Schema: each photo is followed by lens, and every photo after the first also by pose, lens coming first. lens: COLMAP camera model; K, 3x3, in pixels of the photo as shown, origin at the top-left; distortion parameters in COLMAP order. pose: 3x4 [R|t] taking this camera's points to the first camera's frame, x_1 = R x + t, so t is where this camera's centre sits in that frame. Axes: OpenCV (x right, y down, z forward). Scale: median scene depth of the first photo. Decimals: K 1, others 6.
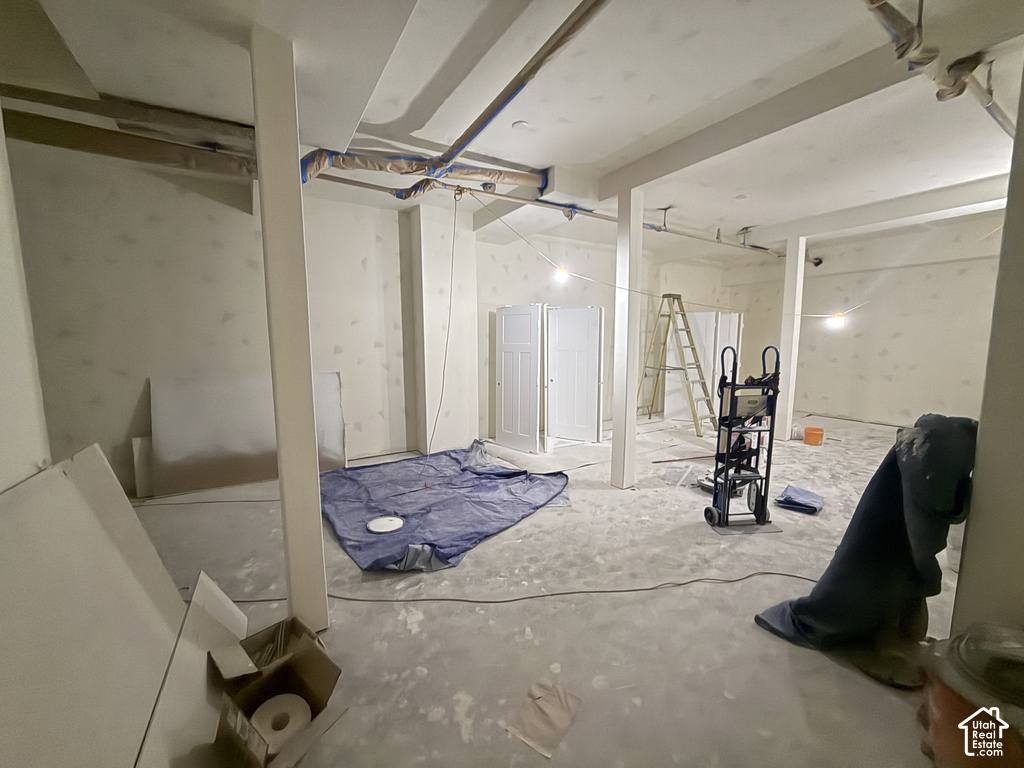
lens RADIAL K [[406.1, 0, 512.5], [0, 406.1, 381.0], [0, 0, 1]] dist [-0.003615, -0.000256]
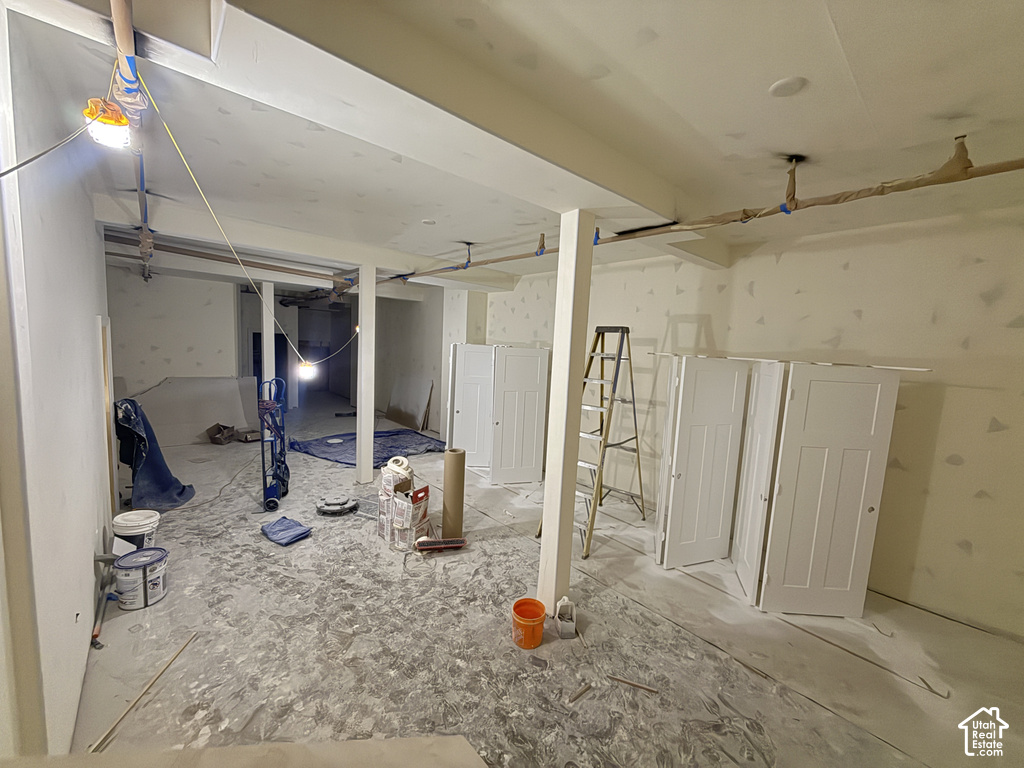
lens RADIAL K [[406.1, 0, 510.4], [0, 406.1, 387.9], [0, 0, 1]] dist [-0.003615, -0.000256]
pose [[0.168793, 0.113947, -0.979043, 1.454010], [-0.160501, 0.983215, 0.086762, -0.211749], [0.972496, 0.142492, 0.184249, 1.059977]]
